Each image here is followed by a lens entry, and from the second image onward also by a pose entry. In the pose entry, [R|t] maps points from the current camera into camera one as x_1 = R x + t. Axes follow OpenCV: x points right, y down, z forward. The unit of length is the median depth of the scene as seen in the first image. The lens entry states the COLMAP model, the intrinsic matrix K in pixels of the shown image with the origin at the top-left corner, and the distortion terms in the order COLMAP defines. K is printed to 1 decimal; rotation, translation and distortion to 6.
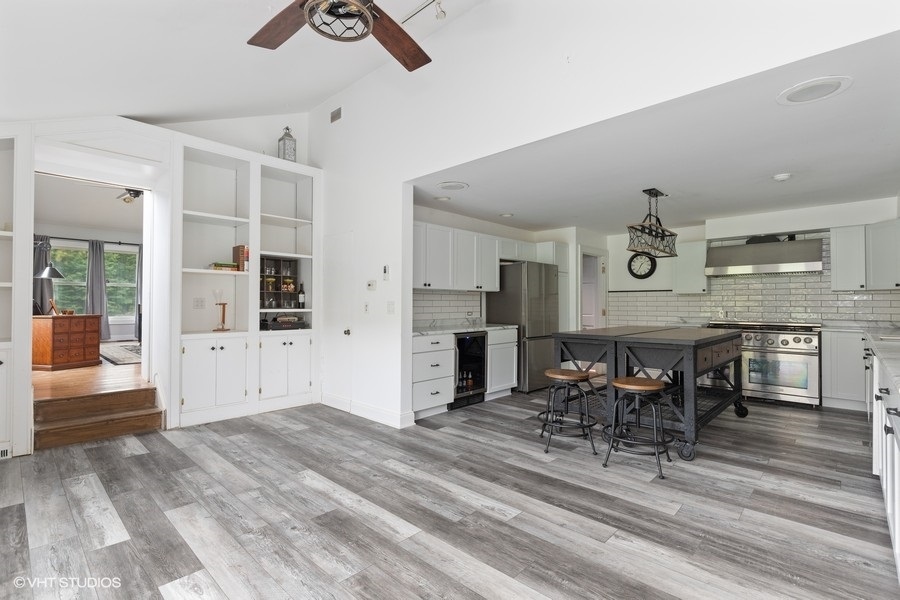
lens RADIAL K [[423.8, 0, 456.0], [0, 423.8, 301.0], [0, 0, 1]] dist [-0.004053, -0.000117]
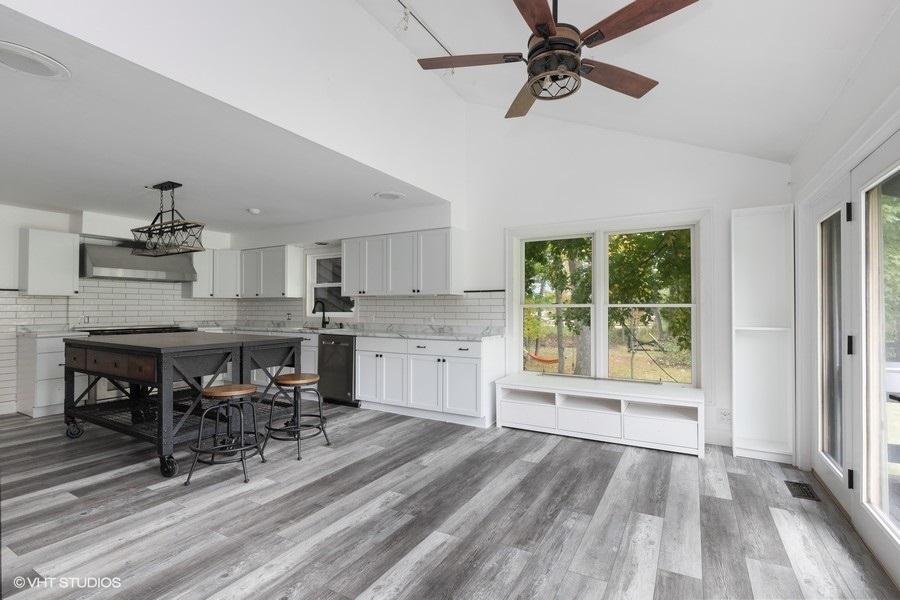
lens RADIAL K [[423.8, 0, 454.5], [0, 423.8, 301.8], [0, 0, 1]] dist [-0.004053, -0.000117]
pose [[-0.237421, 0.012493, 0.971326, -0.913870], [-0.005453, 0.999884, -0.014194, 0.002973], [-0.971391, -0.008667, -0.237326, 1.006949]]
